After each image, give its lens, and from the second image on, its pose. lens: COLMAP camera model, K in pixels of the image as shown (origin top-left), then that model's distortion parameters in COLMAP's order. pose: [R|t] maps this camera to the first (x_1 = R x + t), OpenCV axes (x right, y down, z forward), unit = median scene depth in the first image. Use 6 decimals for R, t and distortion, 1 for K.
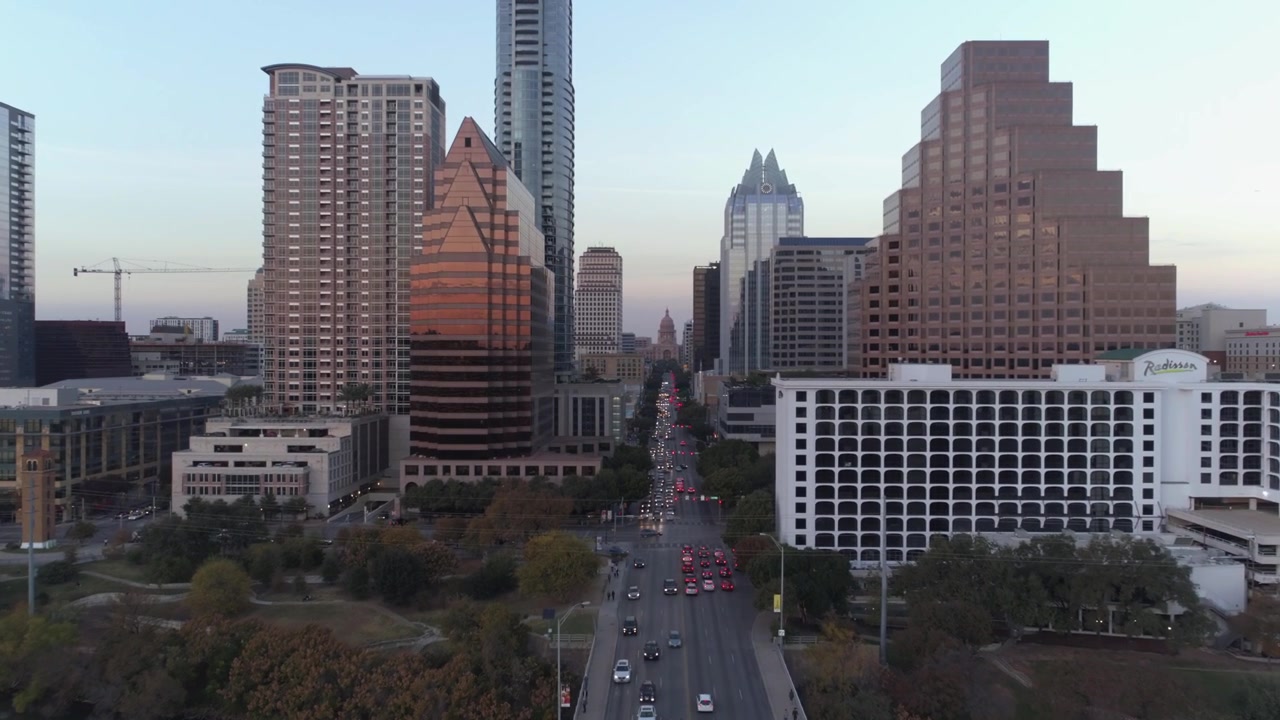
lens RADIAL K [[977.0, 0, 644.9], [0, 977.0, 361.5], [0, 0, 1]] dist [0.002431, -0.000373]
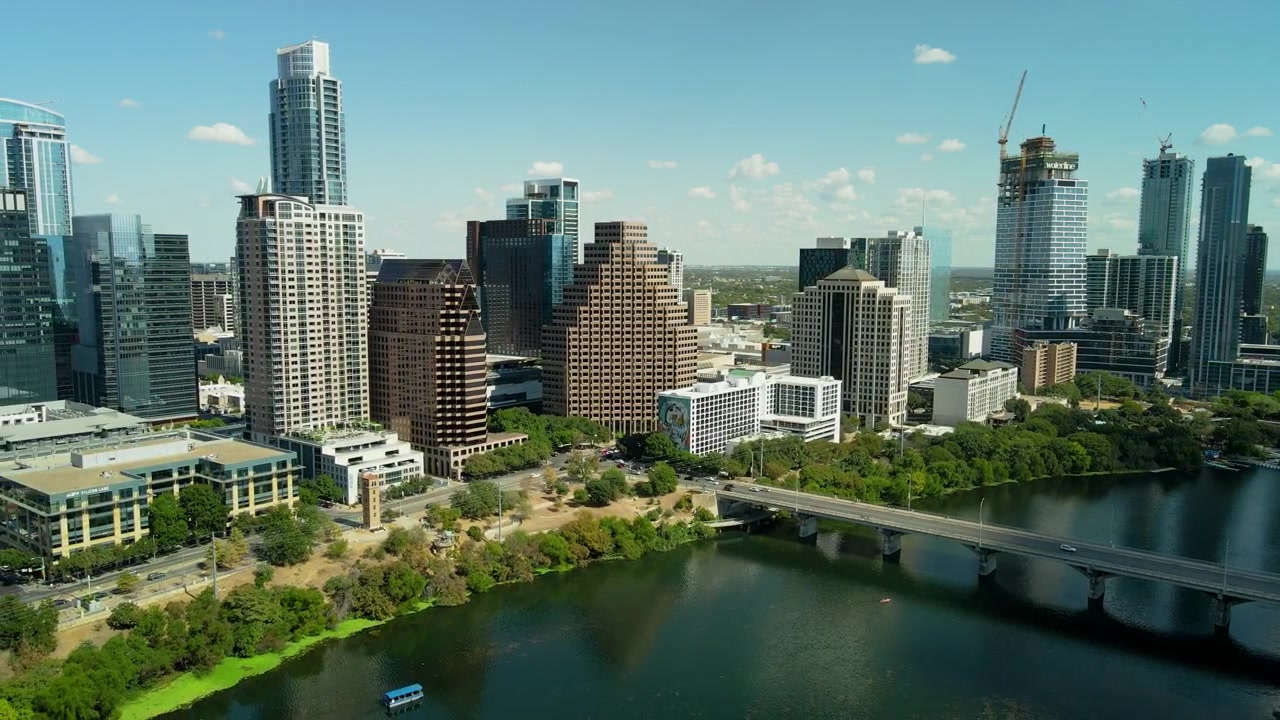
lens RADIAL K [[977.0, 0, 644.9], [0, 977.0, 361.5], [0, 0, 1]] dist [0.002431, -0.000373]
pose [[0.606943, -0.081740, 0.790530, -1.474862], [0.003022, 0.994927, 0.100554, -0.249290], [-0.794739, -0.058642, 0.604111, -0.397377]]
